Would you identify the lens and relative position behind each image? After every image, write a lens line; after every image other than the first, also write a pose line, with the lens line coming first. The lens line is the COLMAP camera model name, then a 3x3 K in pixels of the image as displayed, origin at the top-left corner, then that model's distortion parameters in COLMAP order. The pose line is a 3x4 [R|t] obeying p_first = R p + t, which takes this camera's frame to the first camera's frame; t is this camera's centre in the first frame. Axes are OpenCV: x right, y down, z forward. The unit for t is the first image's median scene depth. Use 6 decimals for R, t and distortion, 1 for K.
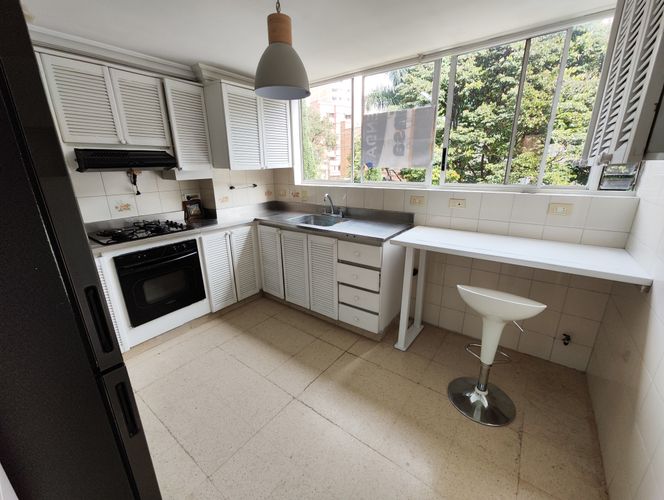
lens RADIAL K [[276.9, 0, 330.0], [0, 276.9, 249.3], [0, 0, 1]] dist [-0.008782, 0.006702]
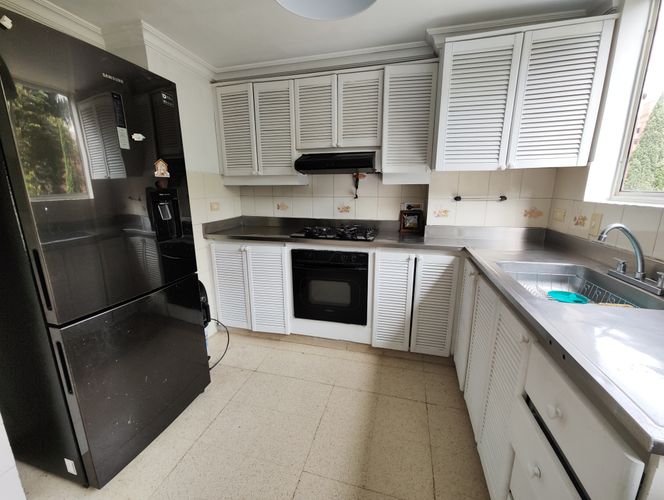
lens RADIAL K [[276.9, 0, 330.0], [0, 276.9, 249.3], [0, 0, 1]] dist [-0.008782, 0.006702]
pose [[0.375412, 0.215824, -0.901380, 0.211756], [-0.268998, 0.956023, 0.116874, -0.110507], [0.886964, 0.198594, 0.416959, 0.524677]]
